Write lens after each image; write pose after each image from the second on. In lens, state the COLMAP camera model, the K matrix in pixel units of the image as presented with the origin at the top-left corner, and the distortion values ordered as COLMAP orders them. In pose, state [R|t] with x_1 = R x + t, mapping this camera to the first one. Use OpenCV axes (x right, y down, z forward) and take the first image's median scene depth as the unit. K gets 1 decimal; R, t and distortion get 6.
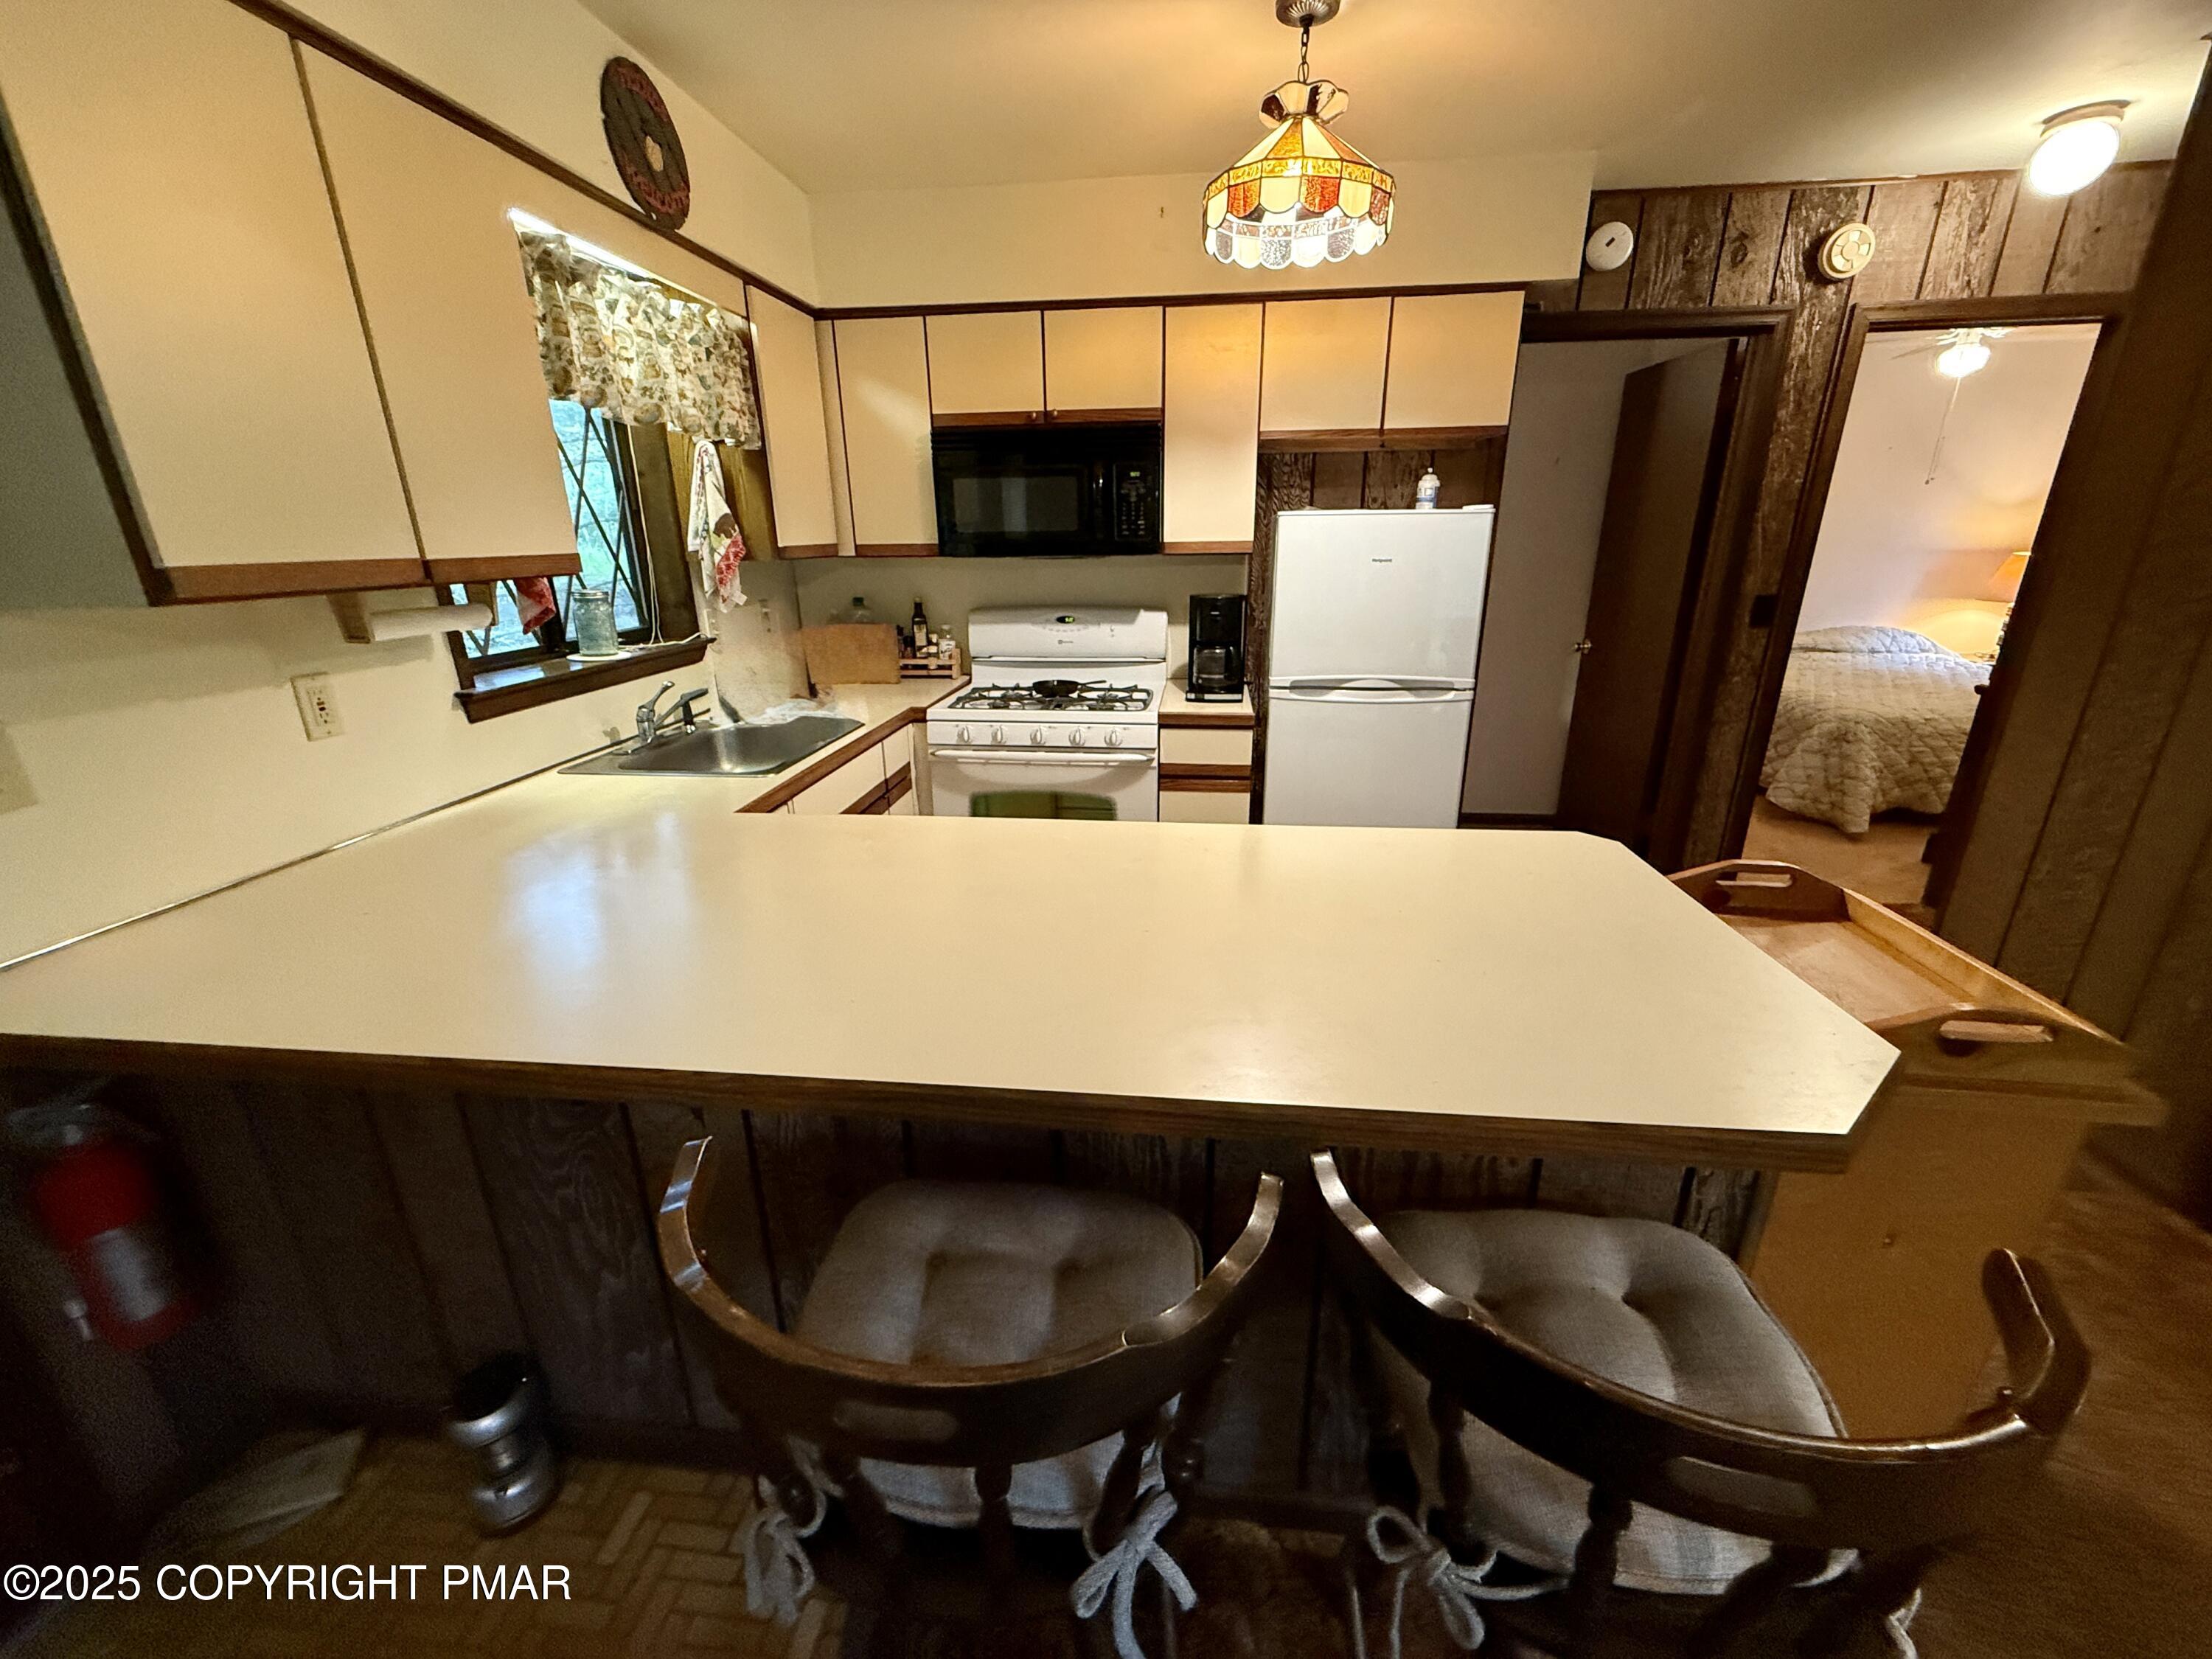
lens RADIAL K [[876.5, 0, 1107.1], [0, 876.5, 828.1], [0, 0, 1]] dist [-0.001476, -0.000178]
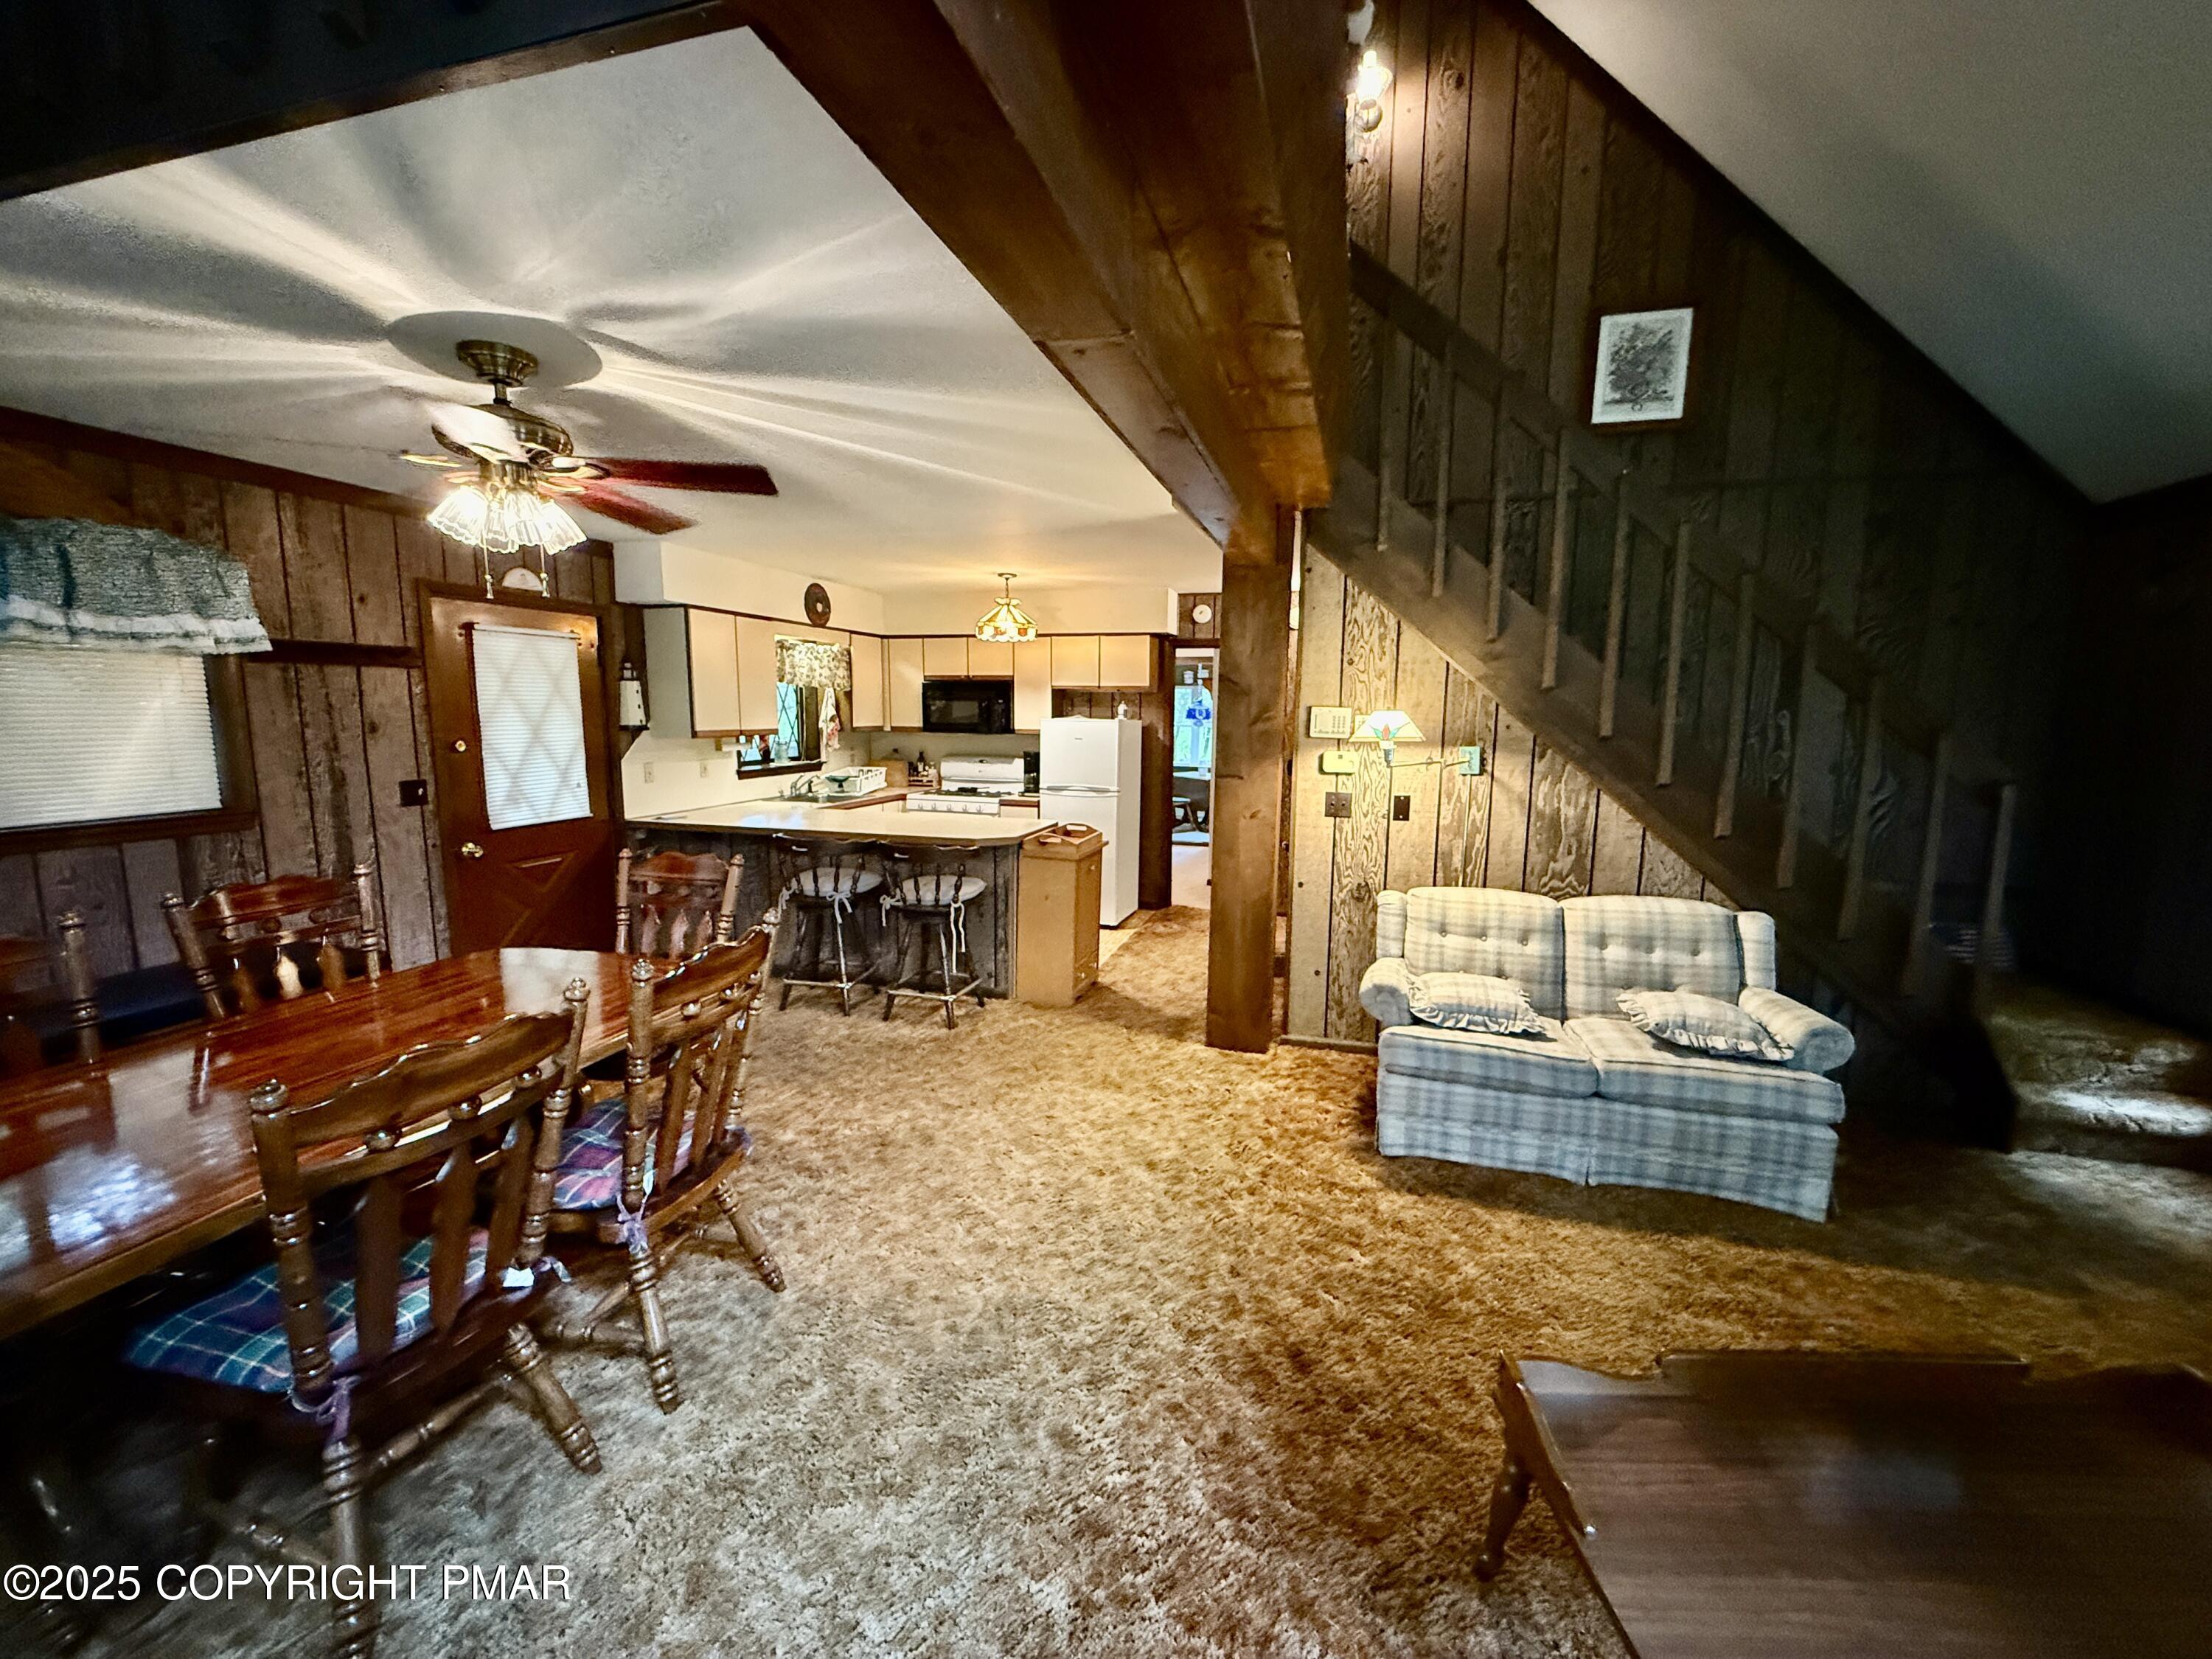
lens RADIAL K [[876.5, 0, 1105.3], [0, 876.5, 825.7], [0, 0, 1]] dist [-0.001476, -0.000178]
pose [[0.983971, 0.045499, -0.172426, 0.856399], [-0.077944, 0.979385, -0.186357, 0.404526], [0.160393, 0.196809, 0.967233, -1.380100]]
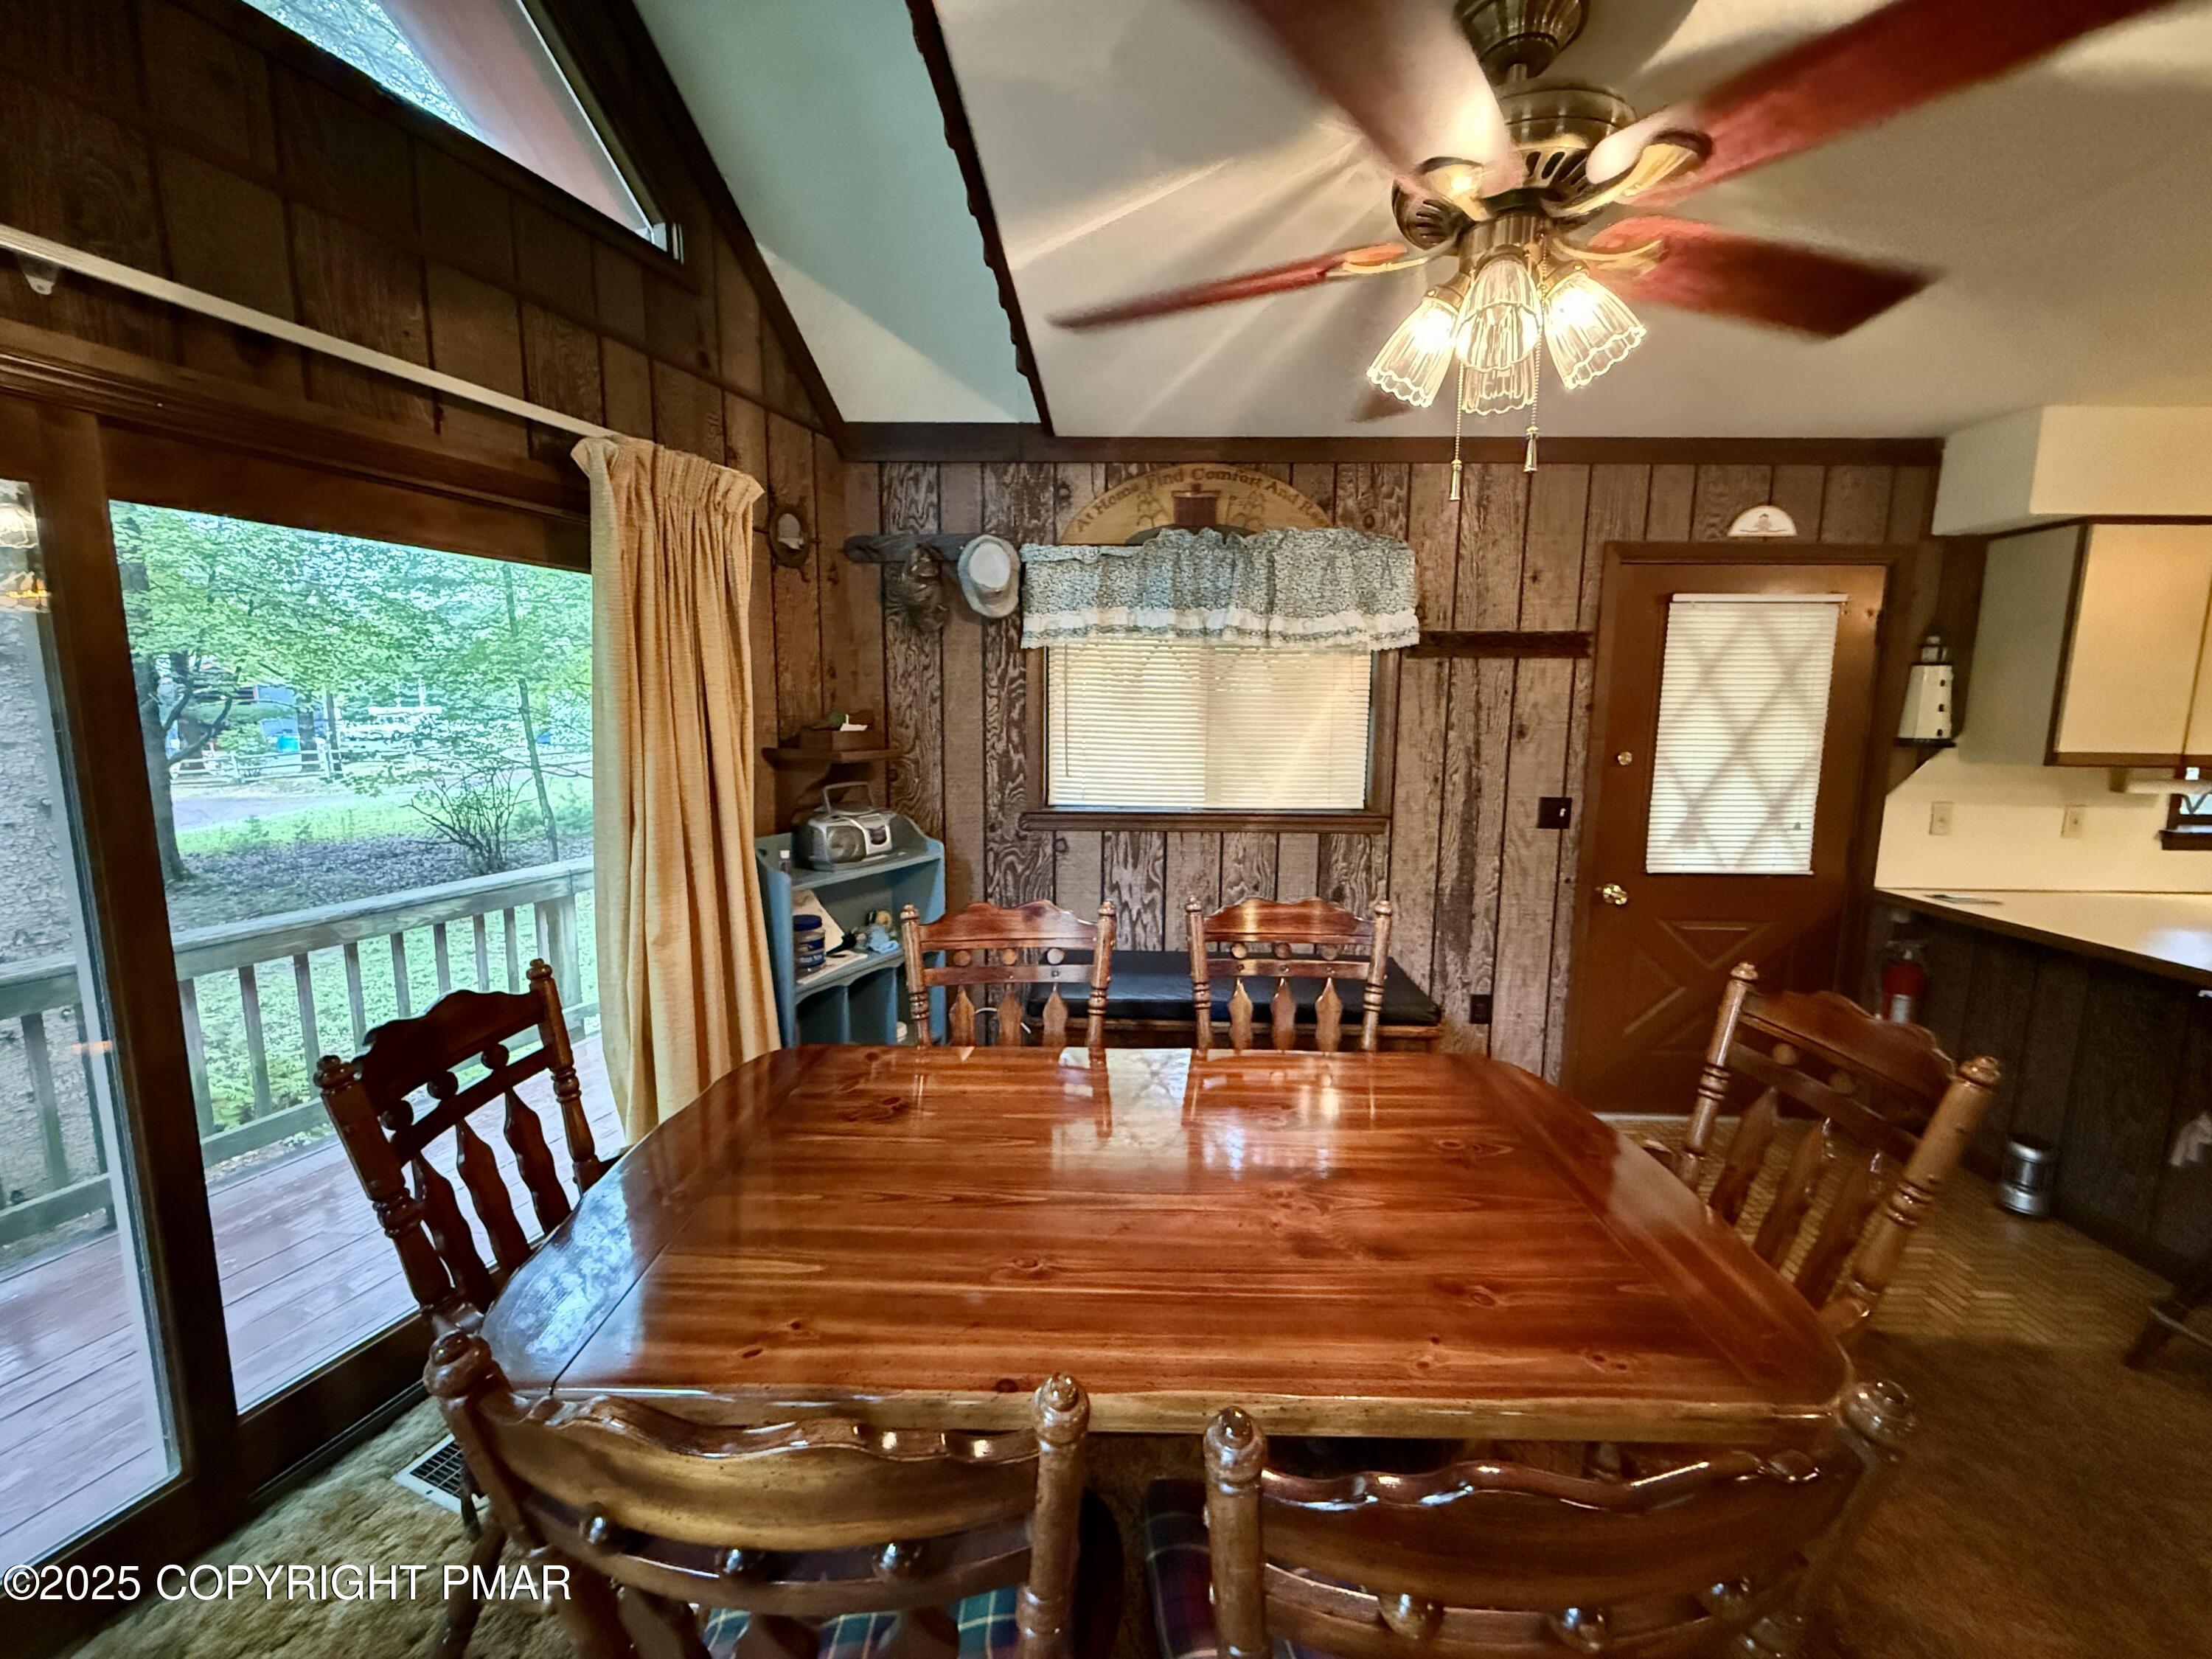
lens RADIAL K [[876.5, 0, 1103.7], [0, 876.5, 826.6], [0, 0, 1]] dist [-0.001476, -0.000178]
pose [[0.070462, 0.150786, -0.986052, 0.570894], [-0.330301, 0.936271, 0.119571, 0.232350], [0.941242, 0.317269, 0.115776, -0.824681]]
